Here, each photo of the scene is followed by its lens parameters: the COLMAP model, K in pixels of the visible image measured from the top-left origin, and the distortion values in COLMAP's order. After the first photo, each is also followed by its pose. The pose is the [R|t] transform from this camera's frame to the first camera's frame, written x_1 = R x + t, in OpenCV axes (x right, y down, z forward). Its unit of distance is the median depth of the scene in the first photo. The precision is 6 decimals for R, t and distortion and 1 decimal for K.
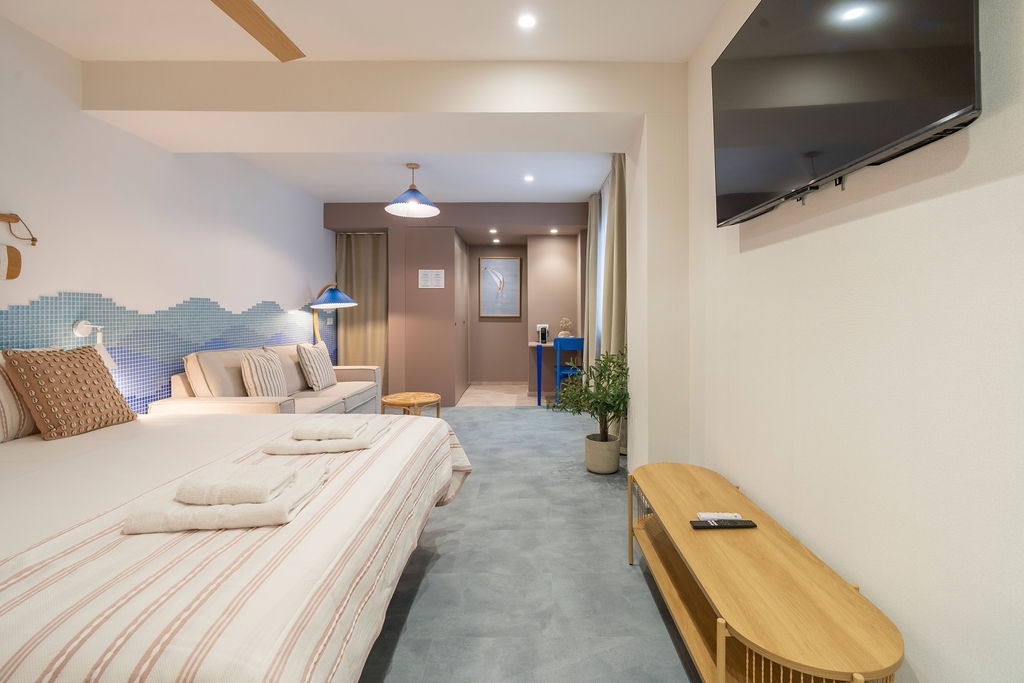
lens RADIAL K [[494.4, 0, 523.9], [0, 494.4, 308.0], [0, 0, 1]] dist [-0.003668, -0.000118]
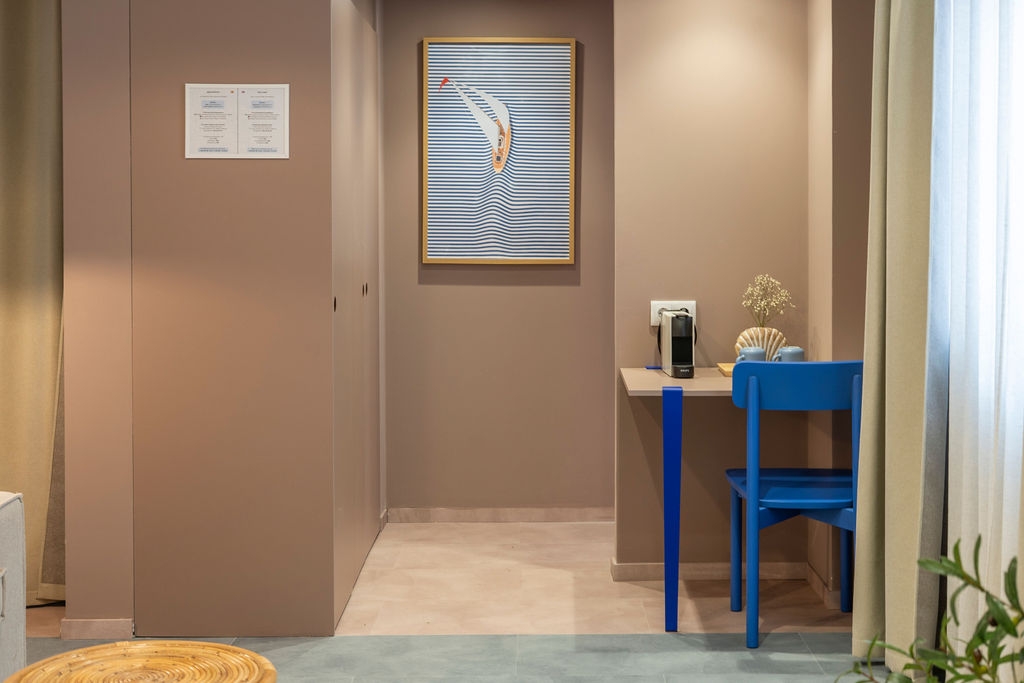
lens RADIAL K [[1516.0, 0, 547.9], [0, 1516.0, 251.7], [0, 0, 1]] dist [0.002013, 0.023630]
pose [[0.999948, 0.002219, 0.009969, -0.055394], [-0.002508, 0.999574, 0.029070, -0.022930], [-0.009901, -0.029093, 0.999528, 0.337499]]
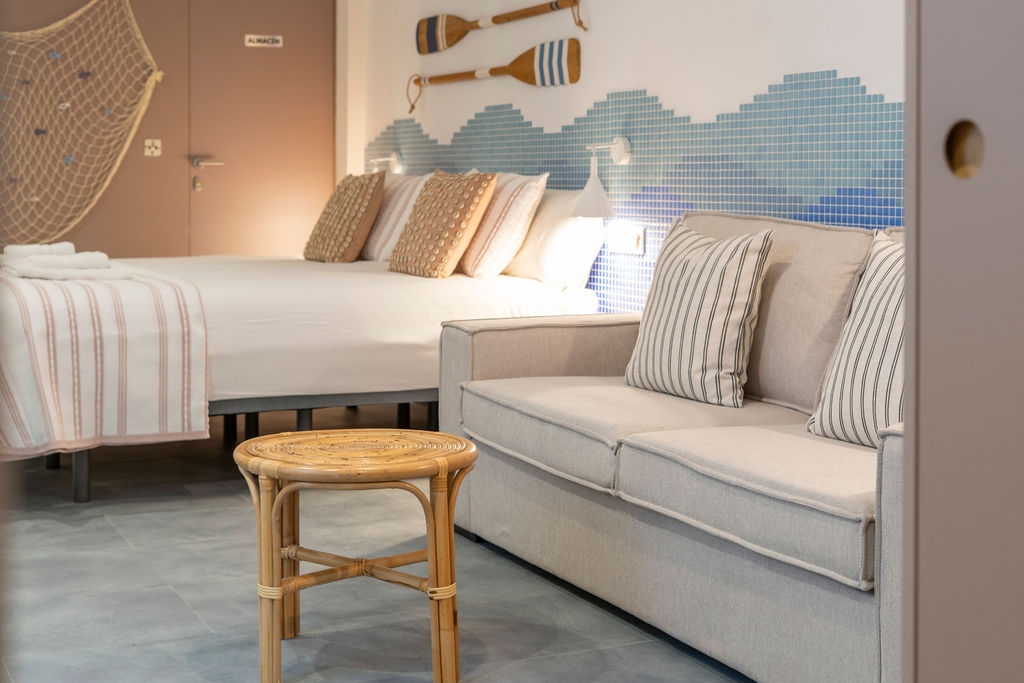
lens RADIAL K [[1577.0, 0, 508.4], [0, 1577.0, 201.5], [0, 0, 1]] dist [-0.001397, -0.078992]
pose [[-0.907195, 0.006498, -0.420660, 0.026886], [0.003382, 0.999961, 0.008153, 0.055111], [0.420697, 0.005973, -0.907182, 1.692571]]
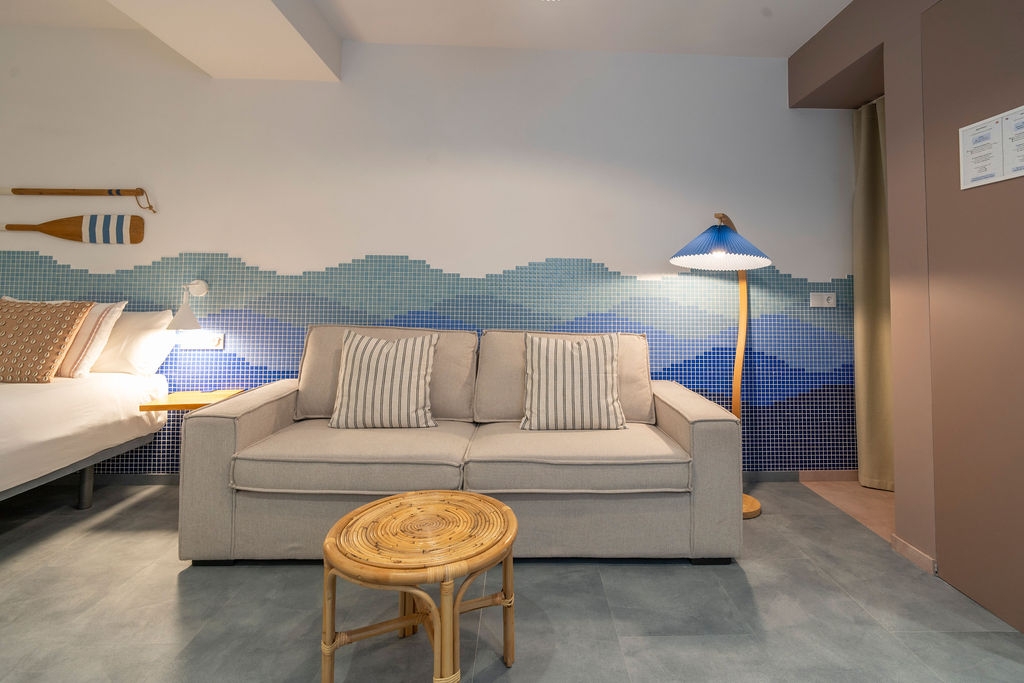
lens RADIAL K [[501.6, 0, 552.3], [0, 501.6, 268.8], [0, 0, 1]] dist [-0.010712, 0.001897]
pose [[0.047798, -0.049340, -0.997638, 0.103160], [-0.002322, 0.998771, -0.049508, 0.032250], [0.998854, 0.004683, 0.047625, 1.052735]]
